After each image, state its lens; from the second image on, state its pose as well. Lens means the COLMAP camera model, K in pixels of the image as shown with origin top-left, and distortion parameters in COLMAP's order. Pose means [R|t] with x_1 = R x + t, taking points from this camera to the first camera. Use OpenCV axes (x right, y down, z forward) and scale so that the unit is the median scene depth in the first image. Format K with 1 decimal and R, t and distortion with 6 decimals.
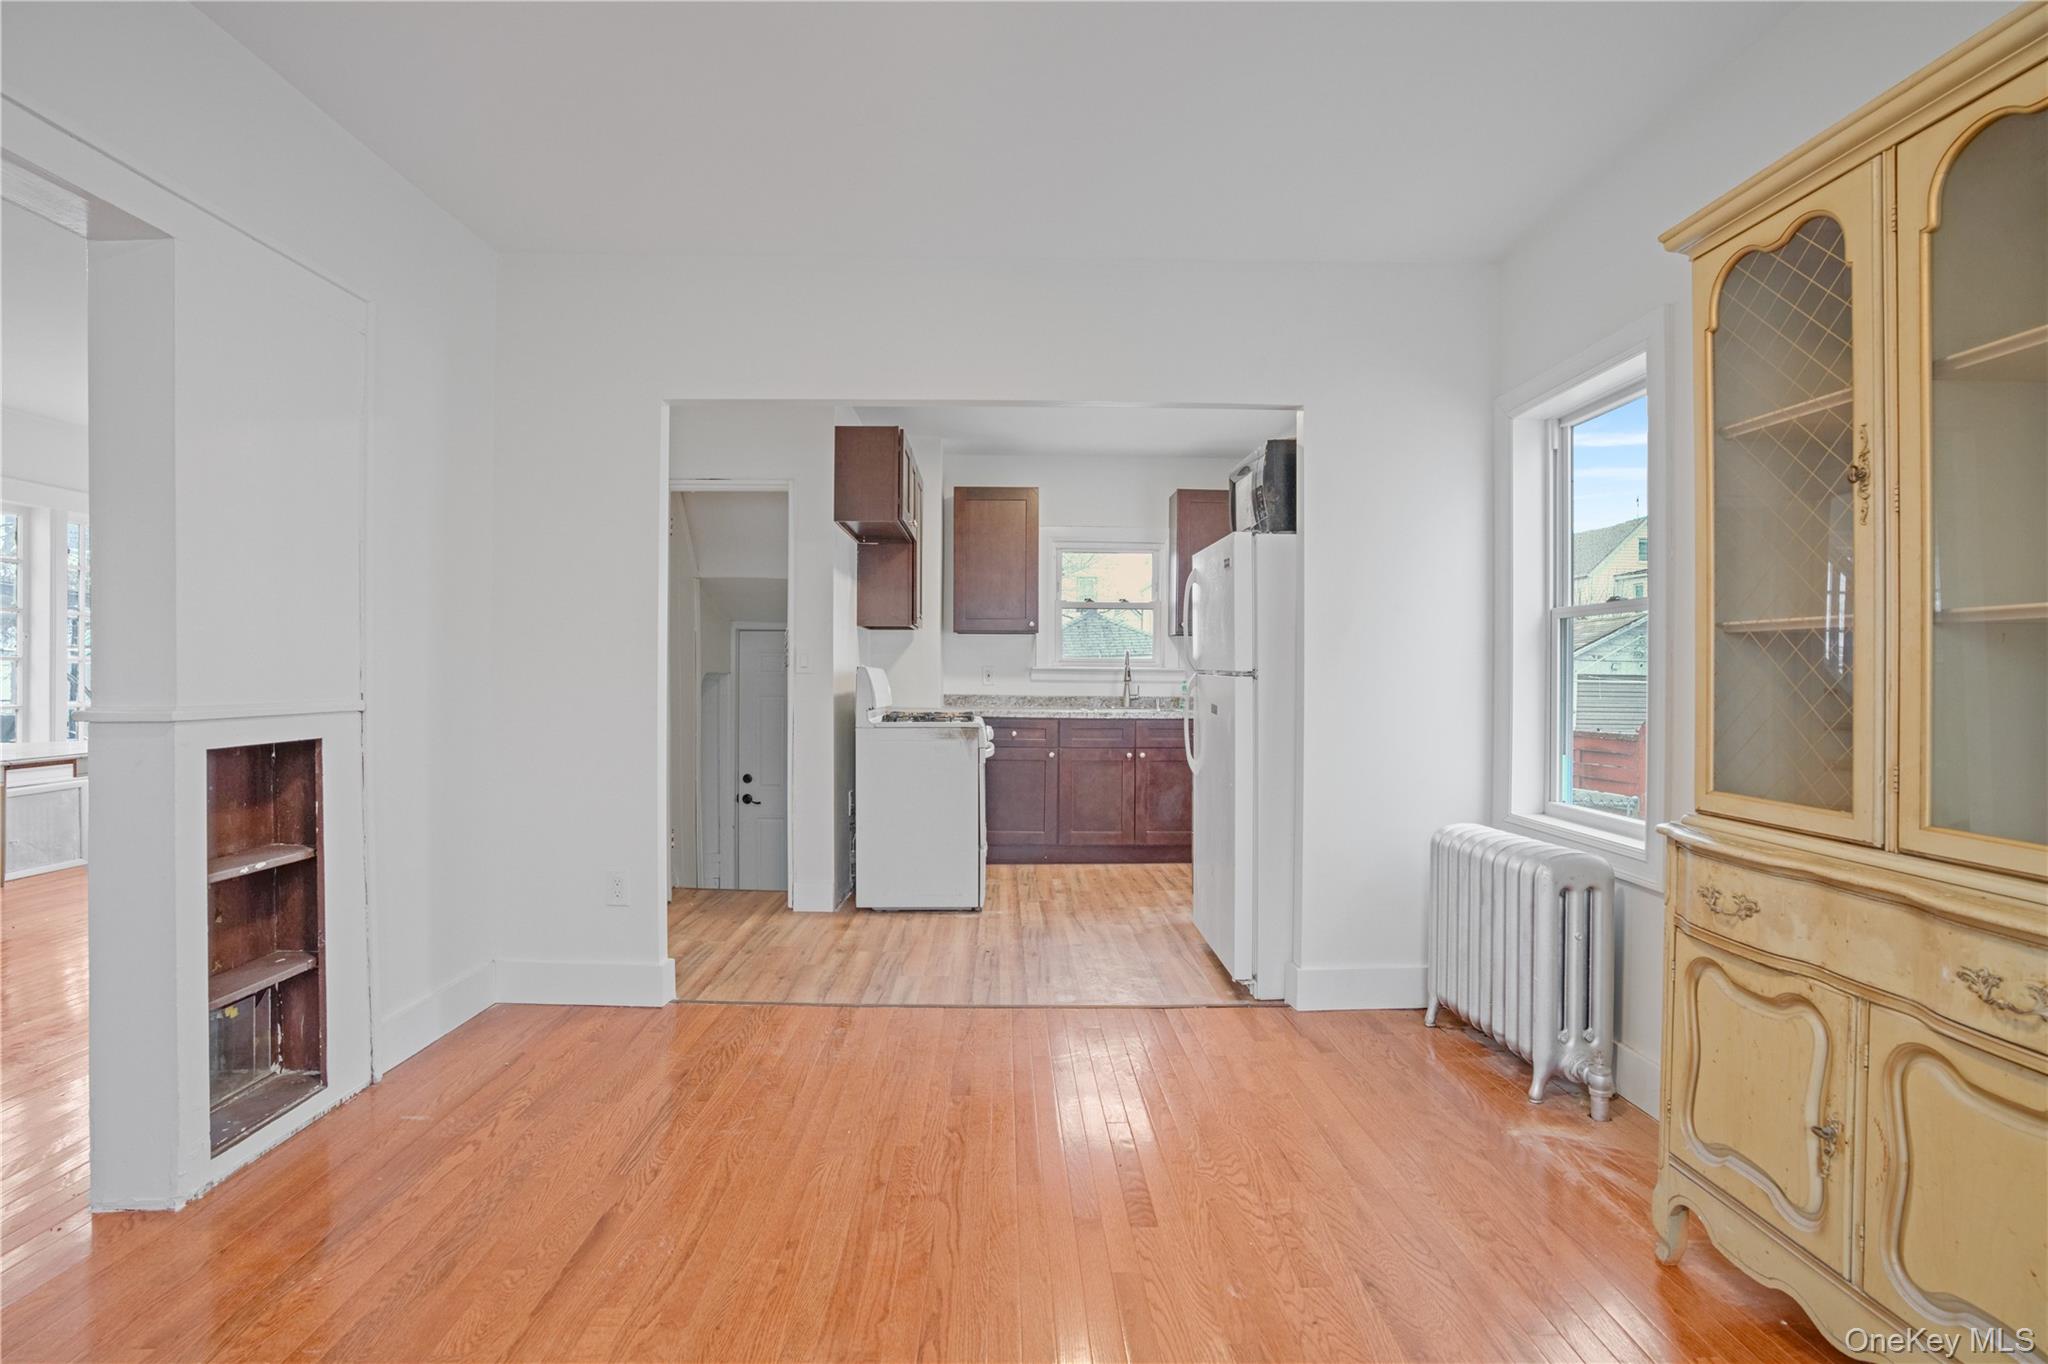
lens RADIAL K [[965.2, 0, 1028.0], [0, 965.2, 678.7], [0, 0, 1]] dist [-0.019140, 0.000321]
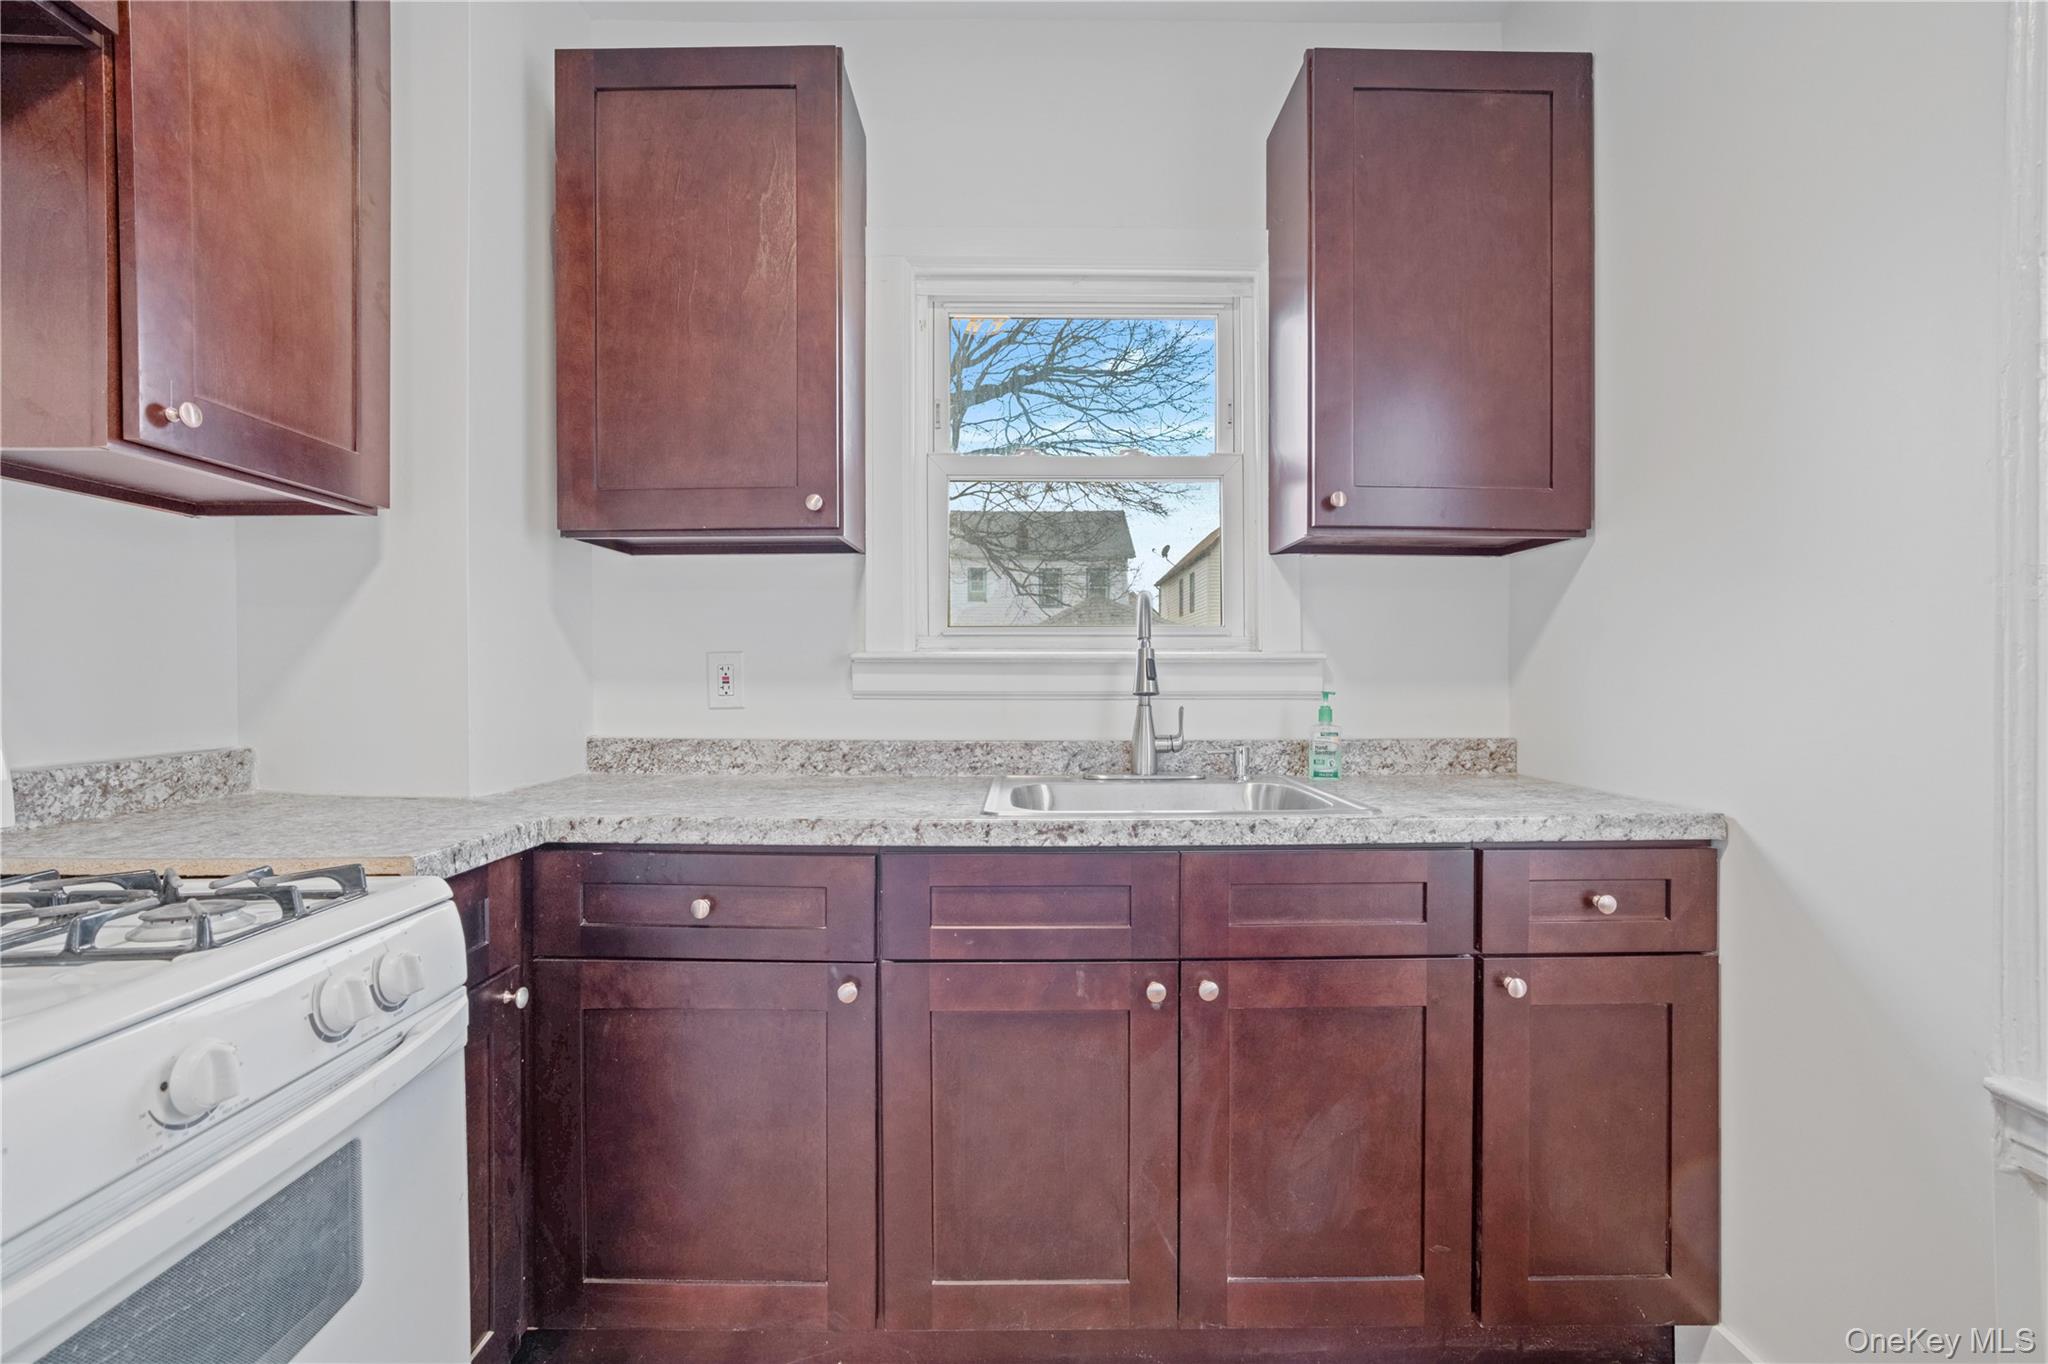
lens RADIAL K [[965.2, 0, 1022.9], [0, 965.2, 677.6], [0, 0, 1]] dist [-0.019140, 0.000321]
pose [[0.999649, -0.010576, -0.024305, 0.072768], [0.010548, 0.999944, -0.001281, -0.002944], [0.024317, 0.001024, 0.999704, 0.704552]]
